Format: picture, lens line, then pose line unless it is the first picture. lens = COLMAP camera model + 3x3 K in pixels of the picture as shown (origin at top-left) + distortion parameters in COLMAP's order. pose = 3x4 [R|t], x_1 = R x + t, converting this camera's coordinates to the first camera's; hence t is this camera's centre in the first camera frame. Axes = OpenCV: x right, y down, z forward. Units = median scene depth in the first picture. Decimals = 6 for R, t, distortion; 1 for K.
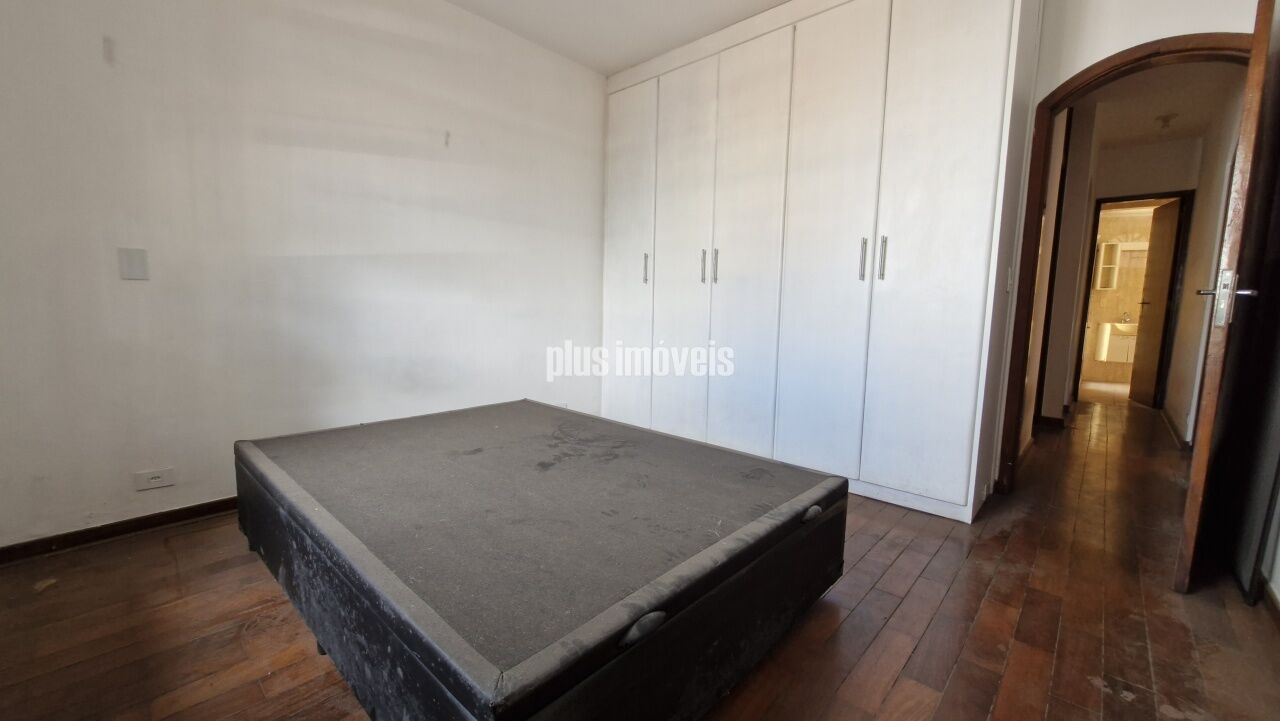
lens RADIAL K [[505.4, 0, 635.6], [0, 505.4, 358.2], [0, 0, 1]] dist [-0.000471, 0.000132]
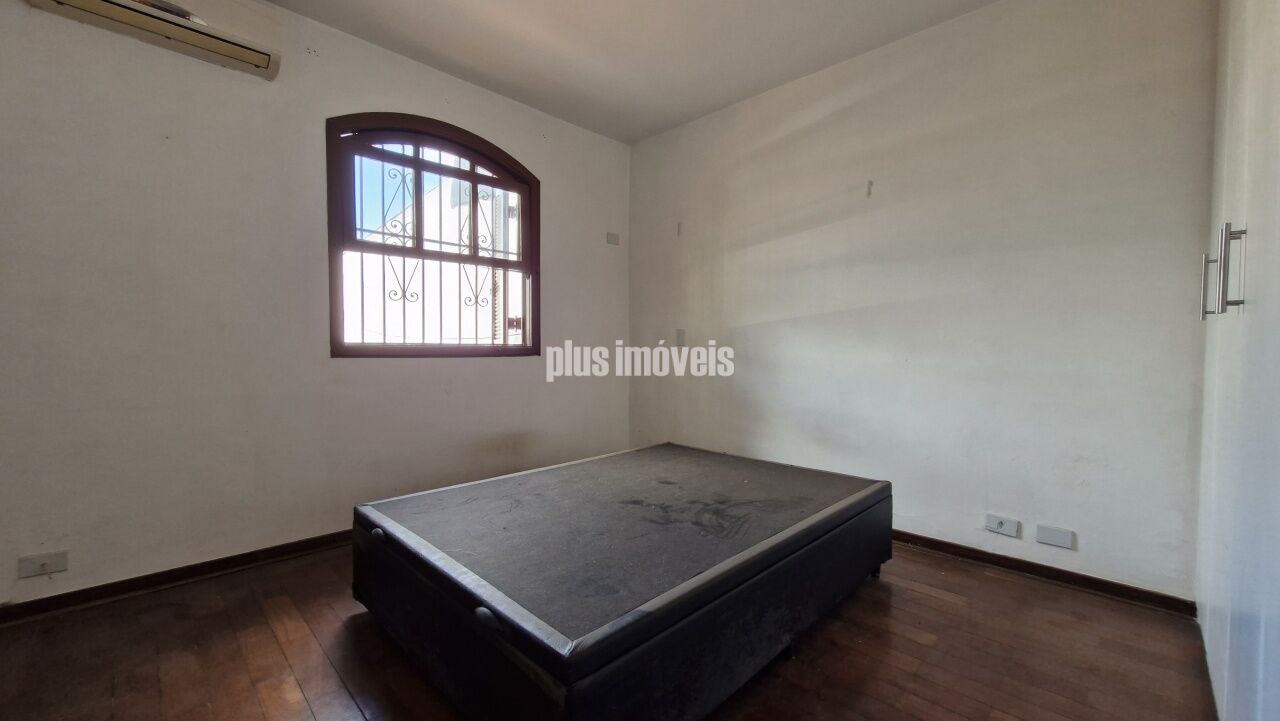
lens RADIAL K [[505.4, 0, 641.5], [0, 505.4, 359.9], [0, 0, 1]] dist [-0.000471, 0.000132]
pose [[-0.031768, 0.001136, -0.999495, 0.804519], [-0.118784, 0.992908, 0.004904, -0.092017], [0.992412, 0.118880, -0.031408, 0.873682]]
